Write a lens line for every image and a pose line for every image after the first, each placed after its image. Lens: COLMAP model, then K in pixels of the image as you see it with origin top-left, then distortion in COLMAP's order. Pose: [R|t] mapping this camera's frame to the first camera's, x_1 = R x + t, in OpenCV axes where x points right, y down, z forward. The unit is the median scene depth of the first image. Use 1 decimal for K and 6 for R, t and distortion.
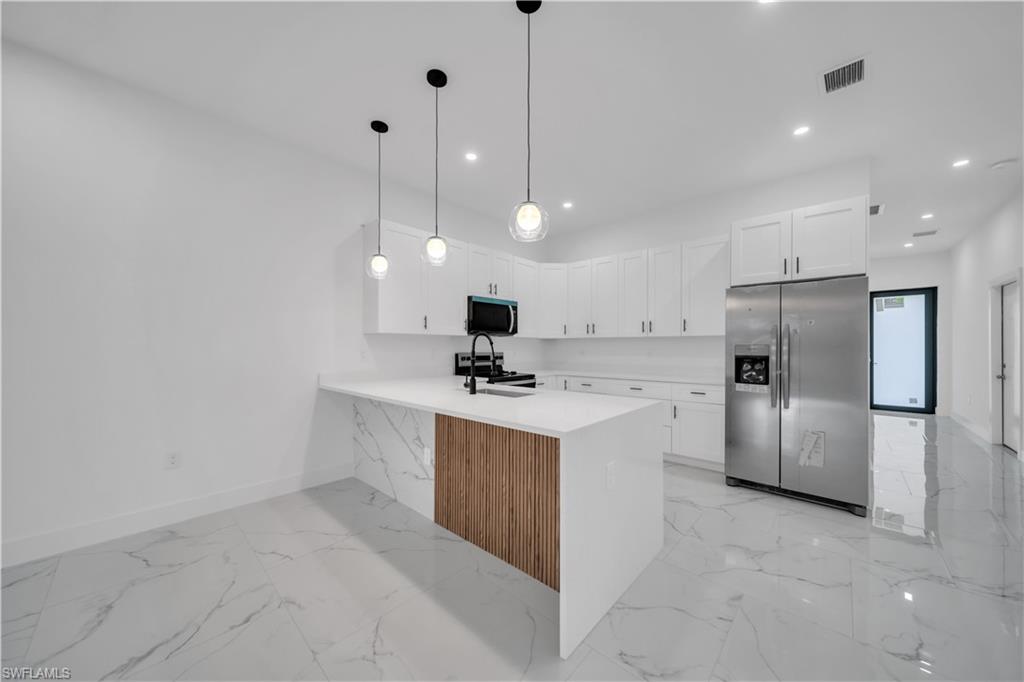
lens RADIAL K [[357.3, 0, 507.3], [0, 357.3, 348.8], [0, 0, 1]] dist [-0.000422, -0.000062]
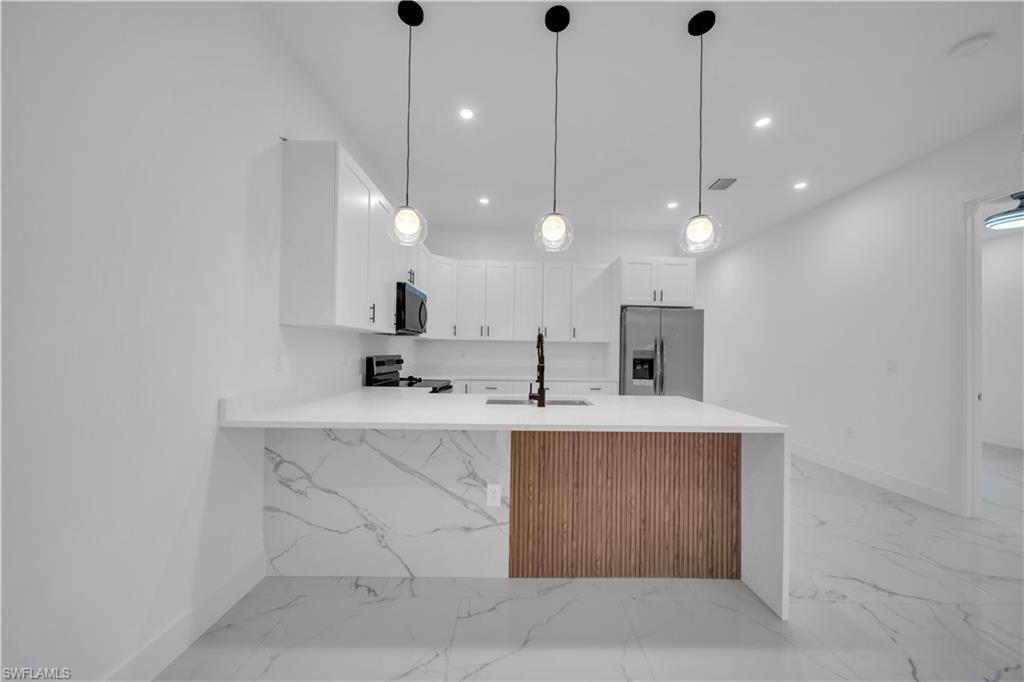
lens RADIAL K [[357.3, 0, 525.6], [0, 357.3, 346.6], [0, 0, 1]] dist [-0.000422, -0.000062]
pose [[0.717656, 0.017461, 0.696179, -0.679563], [-0.012455, 0.999848, -0.012239, -0.004630], [-0.696286, 0.000113, 0.717764, 0.394887]]
